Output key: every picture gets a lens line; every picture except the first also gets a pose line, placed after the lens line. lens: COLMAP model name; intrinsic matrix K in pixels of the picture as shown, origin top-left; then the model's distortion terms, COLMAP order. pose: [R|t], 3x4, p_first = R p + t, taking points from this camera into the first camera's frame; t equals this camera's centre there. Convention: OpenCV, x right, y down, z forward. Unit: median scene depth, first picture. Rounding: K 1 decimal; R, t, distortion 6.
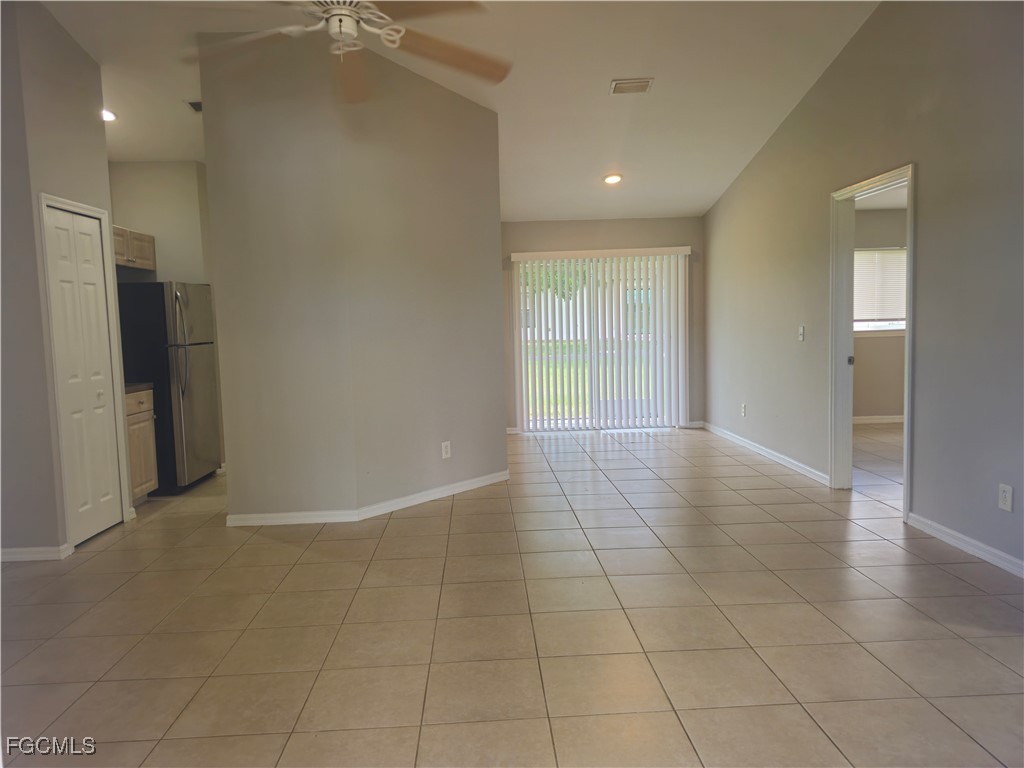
lens RADIAL K [[718.9, 0, 510.4], [0, 718.9, 377.9], [0, 0, 1]] dist [0.114569, -0.138623]
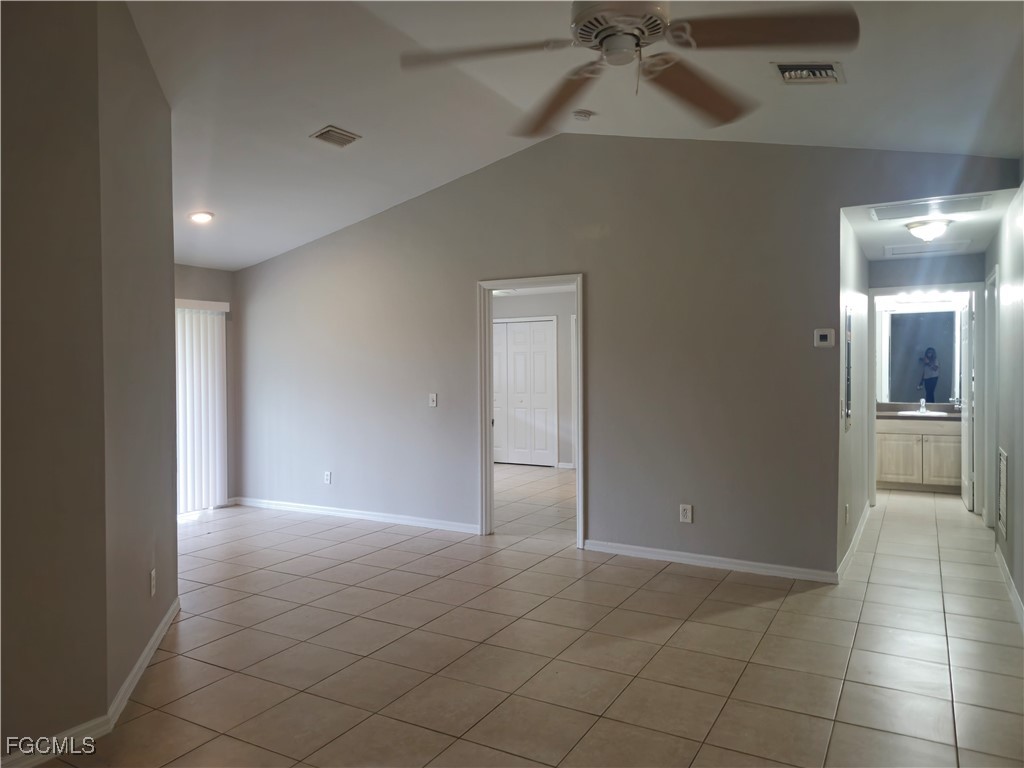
lens RADIAL K [[718.9, 0, 510.4], [0, 718.9, 377.9], [0, 0, 1]] dist [0.114569, -0.138623]
pose [[0.533006, 0.013933, 0.845997, -0.491023], [0.054143, 0.997254, -0.050536, -0.035111], [-0.844377, 0.072741, 0.530788, 0.339474]]
